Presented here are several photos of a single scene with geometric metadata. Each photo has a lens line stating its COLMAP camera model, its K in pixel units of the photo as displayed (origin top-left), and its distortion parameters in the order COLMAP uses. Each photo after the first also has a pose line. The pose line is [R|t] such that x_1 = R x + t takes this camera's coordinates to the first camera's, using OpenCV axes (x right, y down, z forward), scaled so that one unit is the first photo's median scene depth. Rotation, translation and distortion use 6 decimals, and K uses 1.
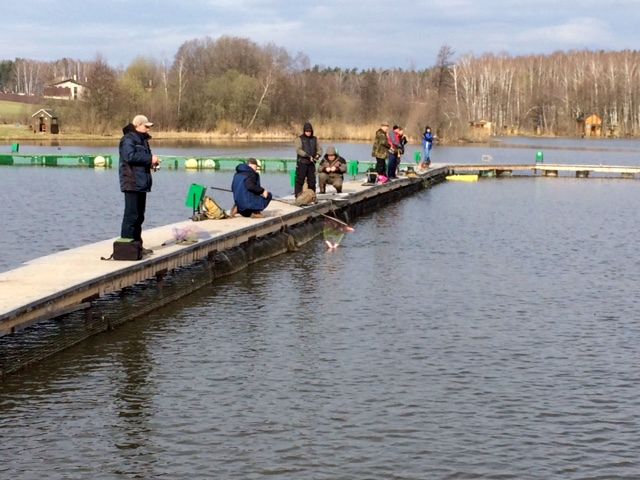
lens RADIAL K [[1283.8, 0, 320.0], [0, 1283.8, 240.0], [0, 0, 1]] dist [0.053807, 0.021799]
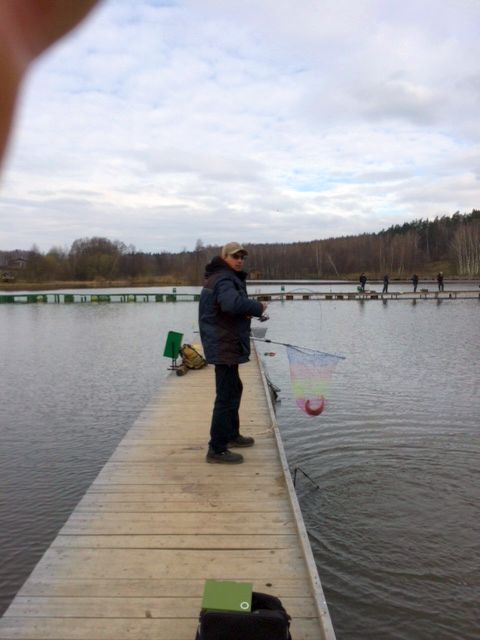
lens RADIAL K [[525.2, 0, 240.0], [0, 525.2, 320.0], [0, 0, 1]] dist [0.003594, -0.004097]
pose [[0.979135, -0.038598, 0.199509, -0.019186], [0.040003, 0.999195, -0.003015, -0.007161], [-0.199232, 0.010933, 0.979891, 0.099227]]
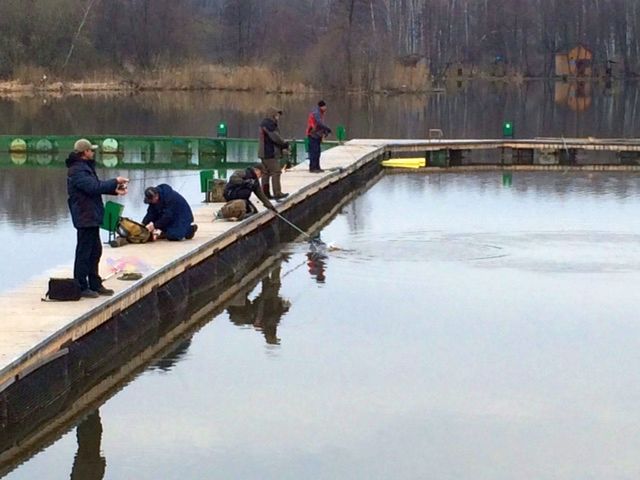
lens RADIAL K [[2040.1, 0, 320.0], [0, 2040.1, 240.0], [0, 0, 1]] dist [0.065239, 0.699049]
pose [[0.996570, -0.015722, 0.081252, -0.010559], [0.015596, 0.999876, 0.002182, -0.002952], [-0.081276, -0.000907, 0.996691, -0.048045]]
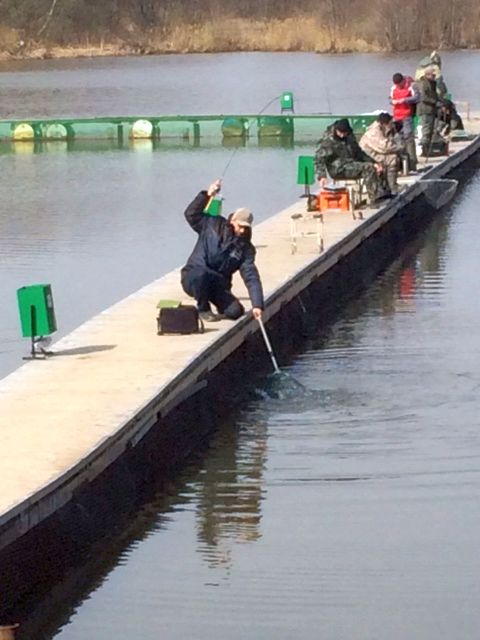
lens RADIAL K [[2757.5, 0, 240.0], [0, 2757.5, 320.0], [0, 0, 1]] dist [-0.311645, -4.662737]
pose [[0.998451, -0.045344, 0.032240, -0.019343], [0.044523, 0.998677, 0.025735, -0.002589], [-0.033364, -0.024260, 0.999149, -0.057946]]
